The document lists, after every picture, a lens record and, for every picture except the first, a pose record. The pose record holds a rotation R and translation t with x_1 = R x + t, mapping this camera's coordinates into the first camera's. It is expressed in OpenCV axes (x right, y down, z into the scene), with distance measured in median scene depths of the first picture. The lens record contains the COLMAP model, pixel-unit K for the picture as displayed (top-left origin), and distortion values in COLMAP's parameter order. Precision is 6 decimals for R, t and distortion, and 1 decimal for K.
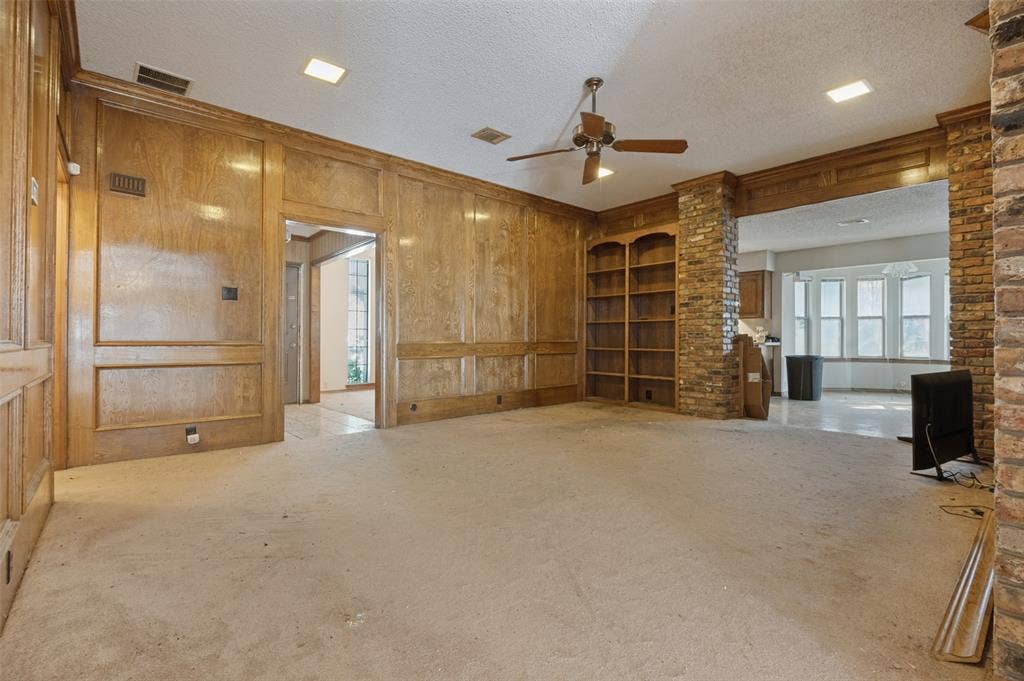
lens RADIAL K [[466.7, 0, 510.6], [0, 466.7, 337.5], [0, 0, 1]] dist [-0.013308, -0.002714]
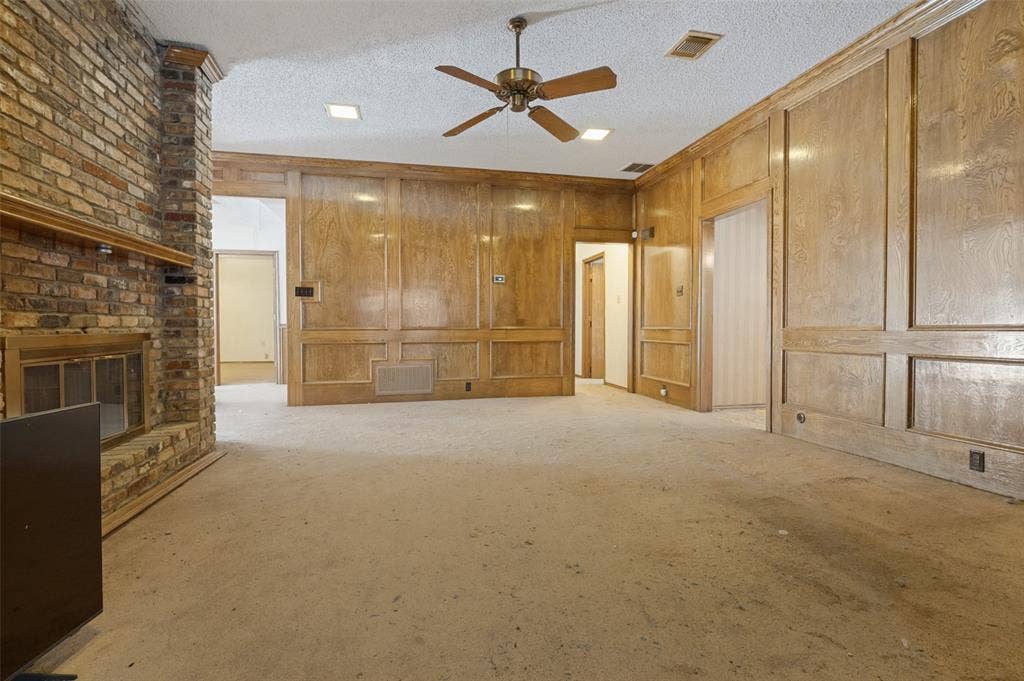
lens RADIAL K [[466.7, 0, 513.6], [0, 466.7, 337.0], [0, 0, 1]] dist [-0.013308, -0.002714]
pose [[-0.458483, 0.022605, -0.888416, 0.575974], [0.010136, 0.999744, 0.020207, 0.005210], [0.888645, 0.000260, -0.458595, 0.839758]]
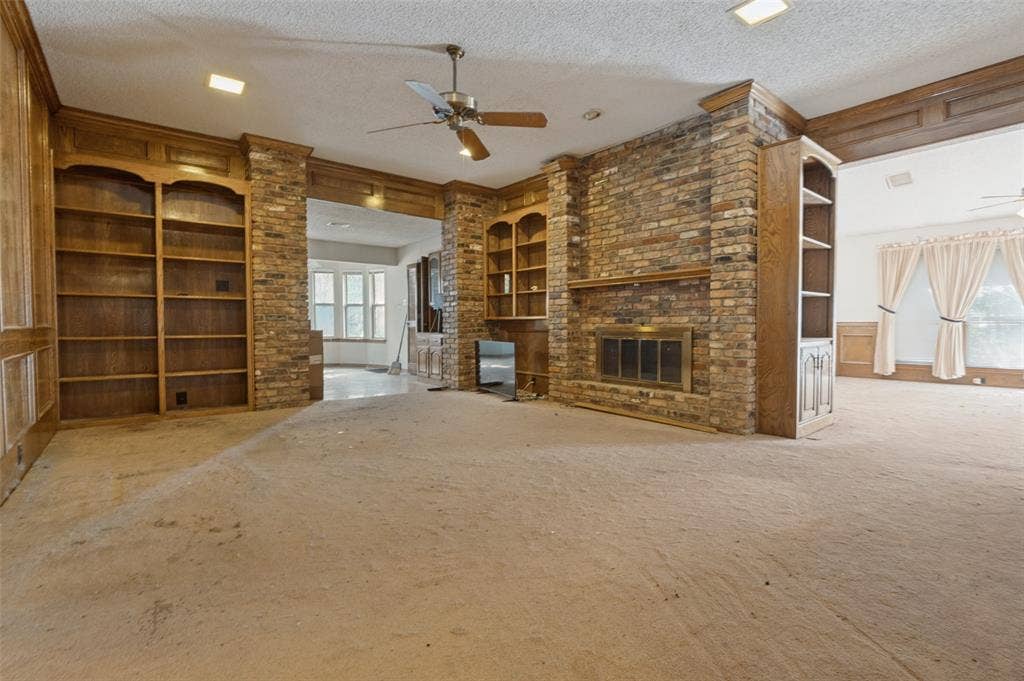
lens RADIAL K [[466.7, 0, 513.8], [0, 466.7, 339.6], [0, 0, 1]] dist [-0.013308, -0.002714]
pose [[0.041056, -0.034614, 0.998557, -0.466467], [-0.006784, 0.999367, 0.034921, 0.002249], [-0.999134, -0.008208, 0.040795, 0.506227]]
